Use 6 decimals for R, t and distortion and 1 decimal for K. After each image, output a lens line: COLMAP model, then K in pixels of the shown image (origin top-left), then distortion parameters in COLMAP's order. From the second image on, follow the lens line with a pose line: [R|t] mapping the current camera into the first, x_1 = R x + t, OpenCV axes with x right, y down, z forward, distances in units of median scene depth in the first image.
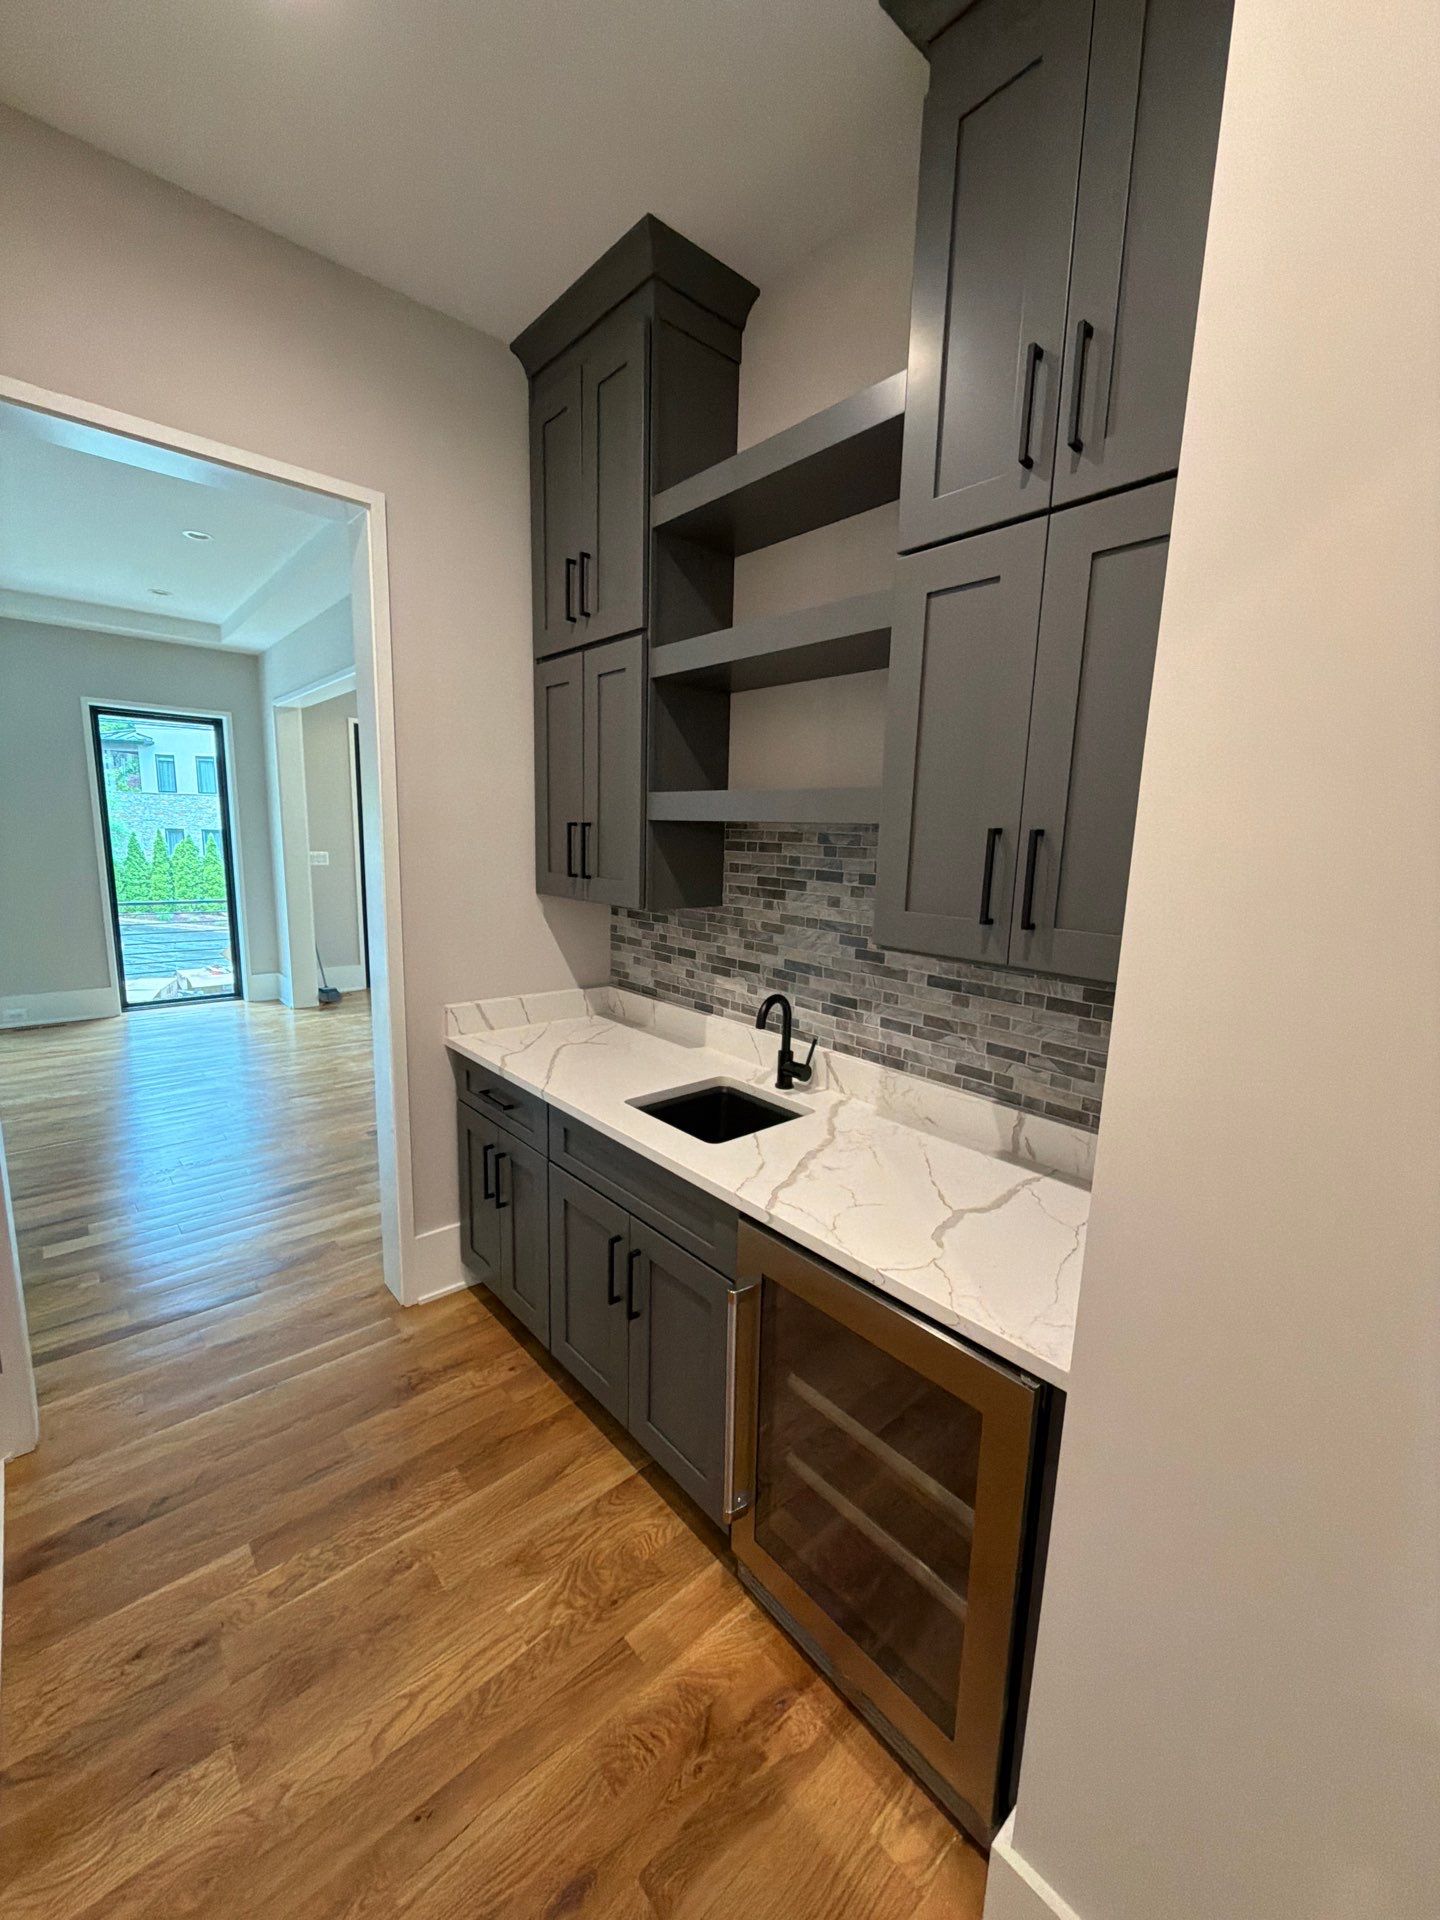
lens RADIAL K [[761.8, 0, 720.0], [0, 761.8, 960.0], [0, 0, 1]] dist [-0.001128, 0.000616]
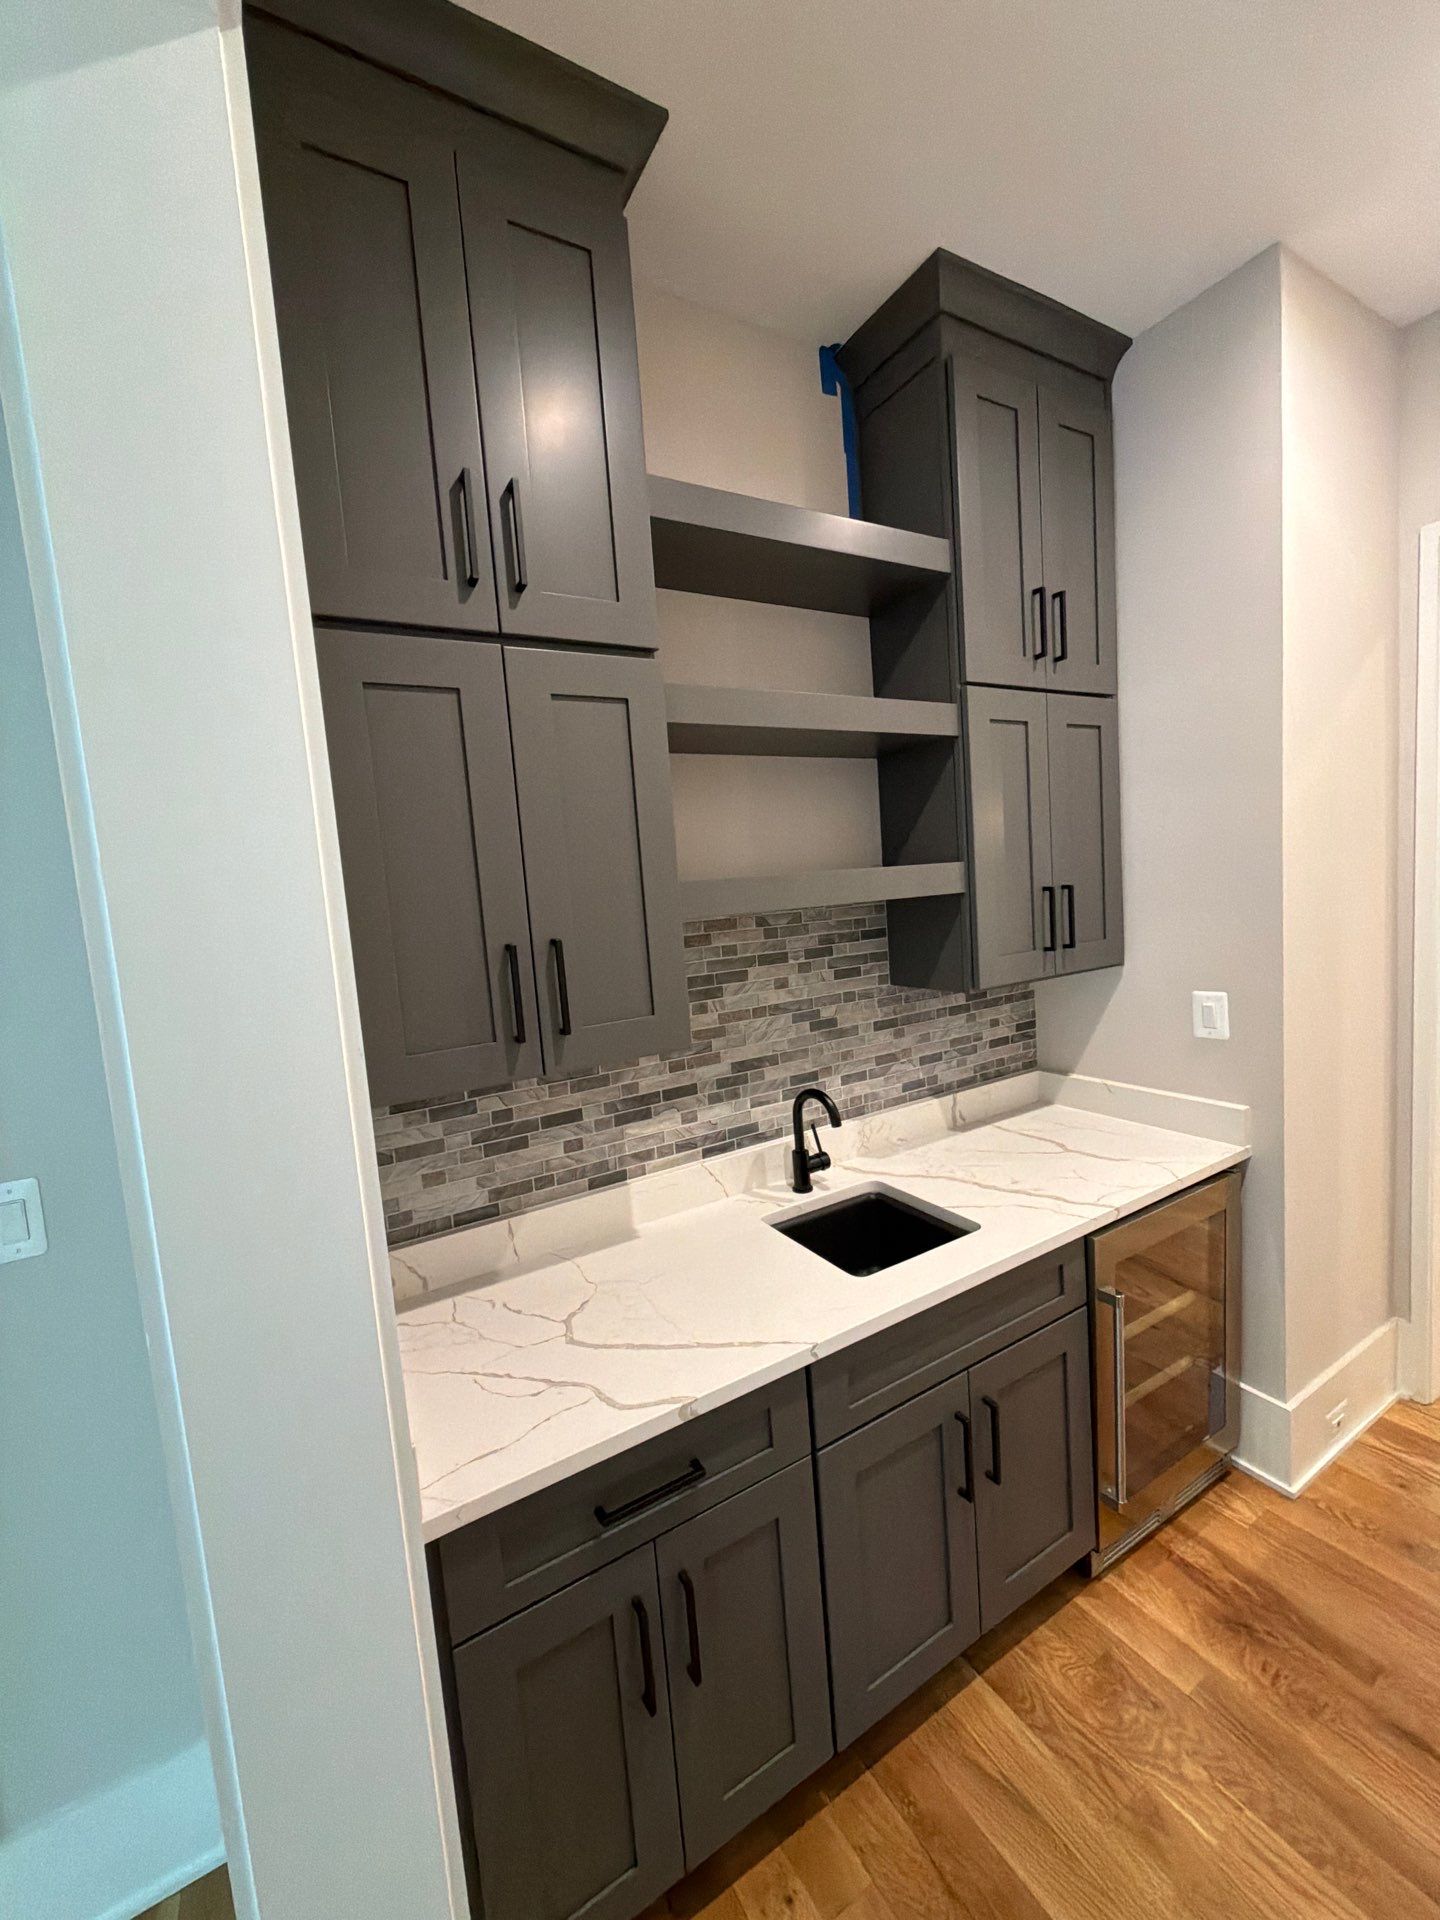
lens RADIAL K [[761.8, 0, 720.0], [0, 761.8, 960.0], [0, 0, 1]] dist [-0.001128, 0.000616]
pose [[0.195036, -0.136485, 0.971253, -0.793514], [0.243480, 0.966009, 0.086856, -0.205611], [-0.950094, 0.219541, 0.221638, 0.840900]]
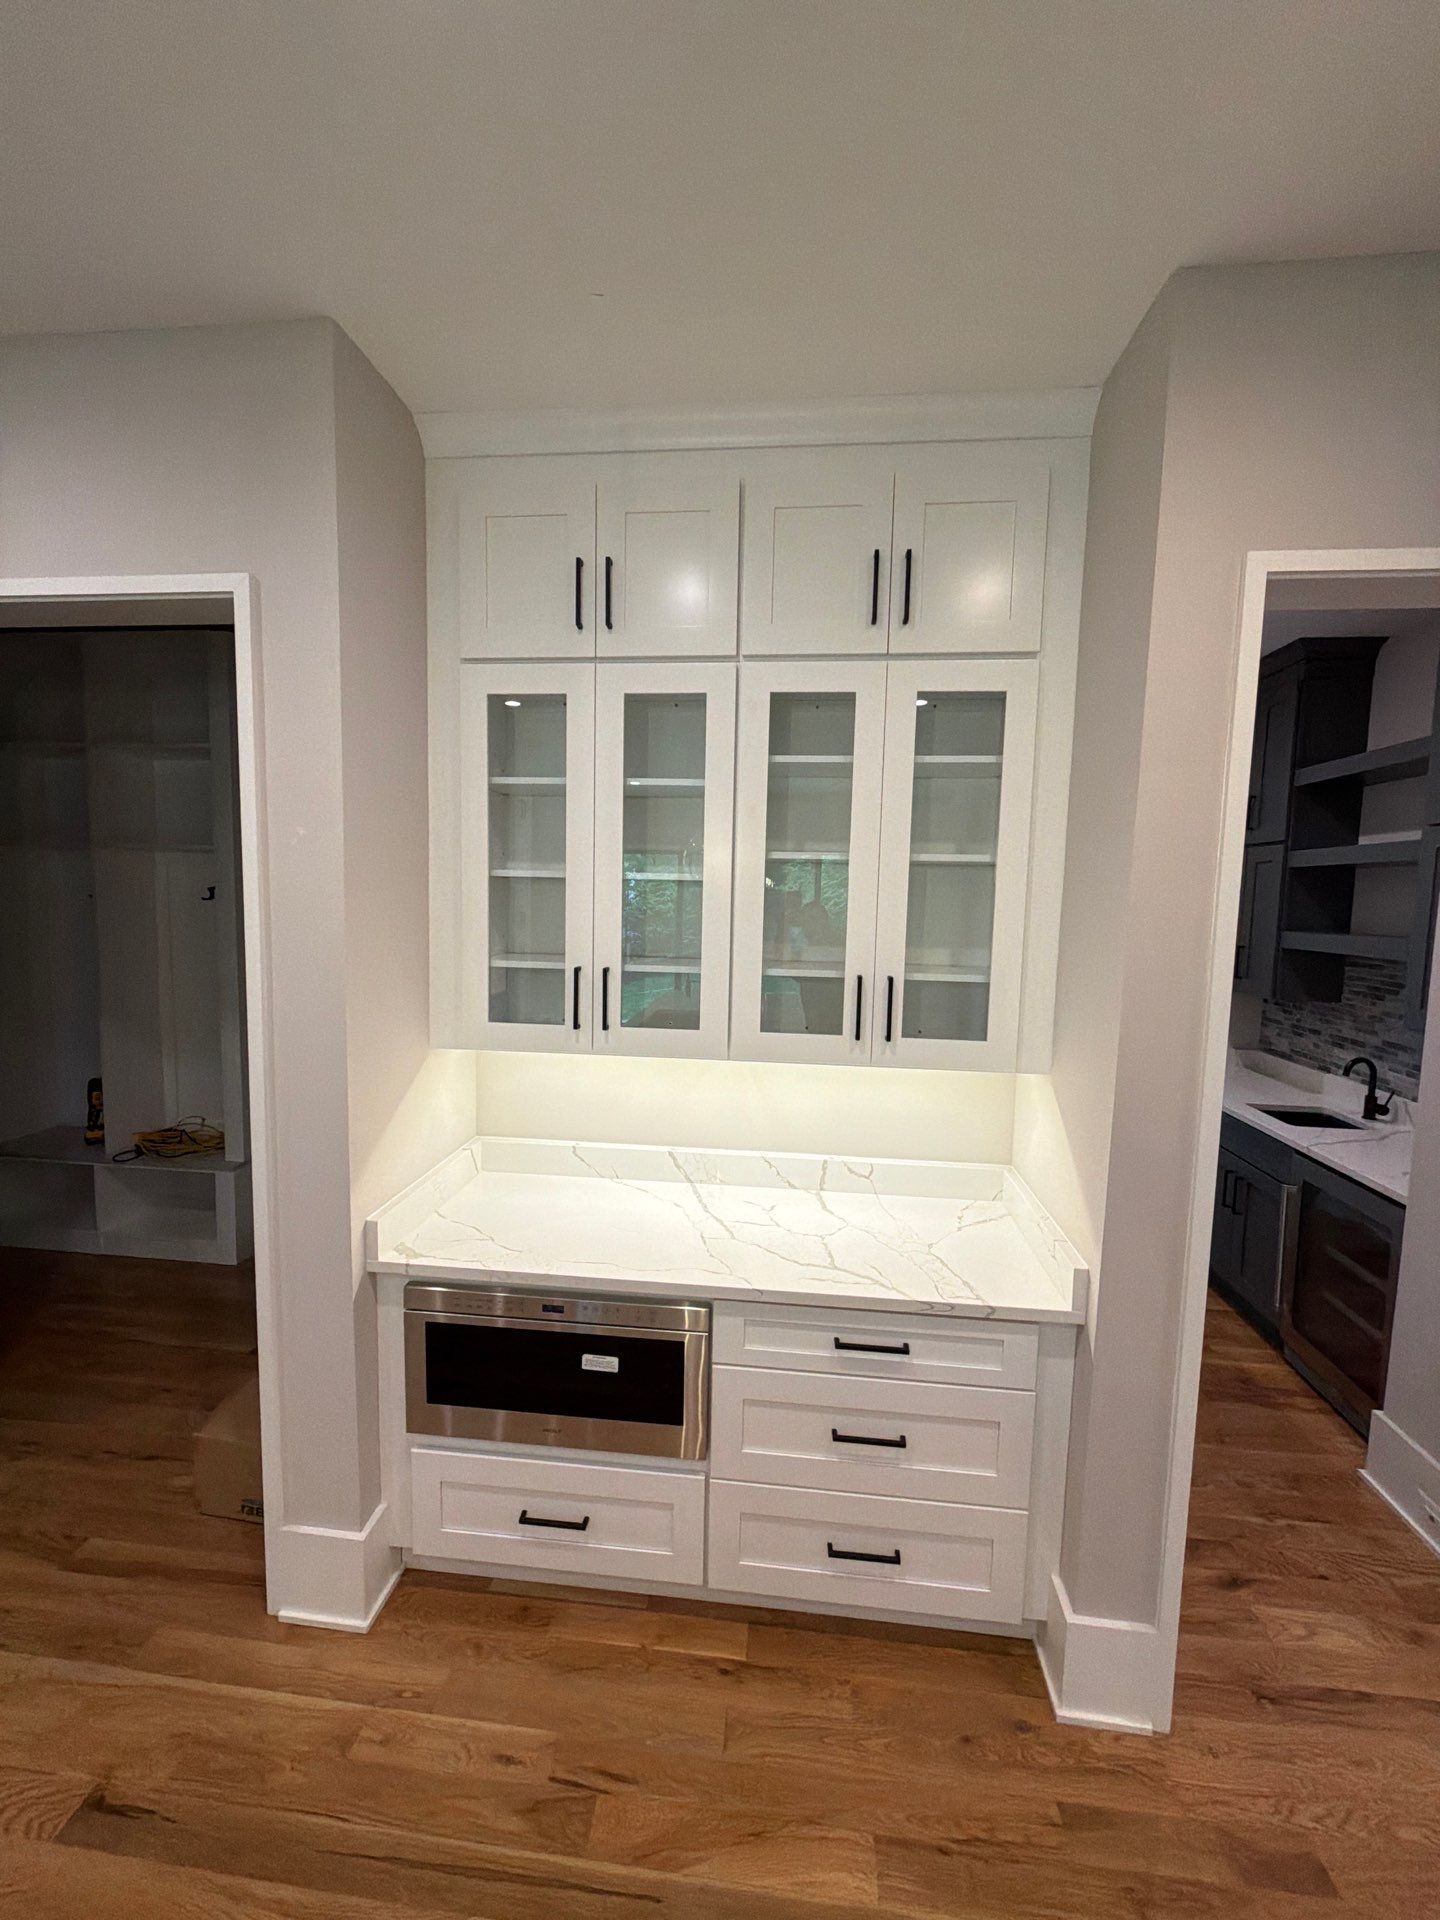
lens RADIAL K [[761.8, 0, 720.0], [0, 761.8, 960.0], [0, 0, 1]] dist [-0.001128, 0.000616]
pose [[0.670719, 0.050220, -0.740010, 0.337464], [-0.125230, 0.991049, -0.046248, 0.082755], [0.731063, 0.123691, 0.671004, -1.094533]]
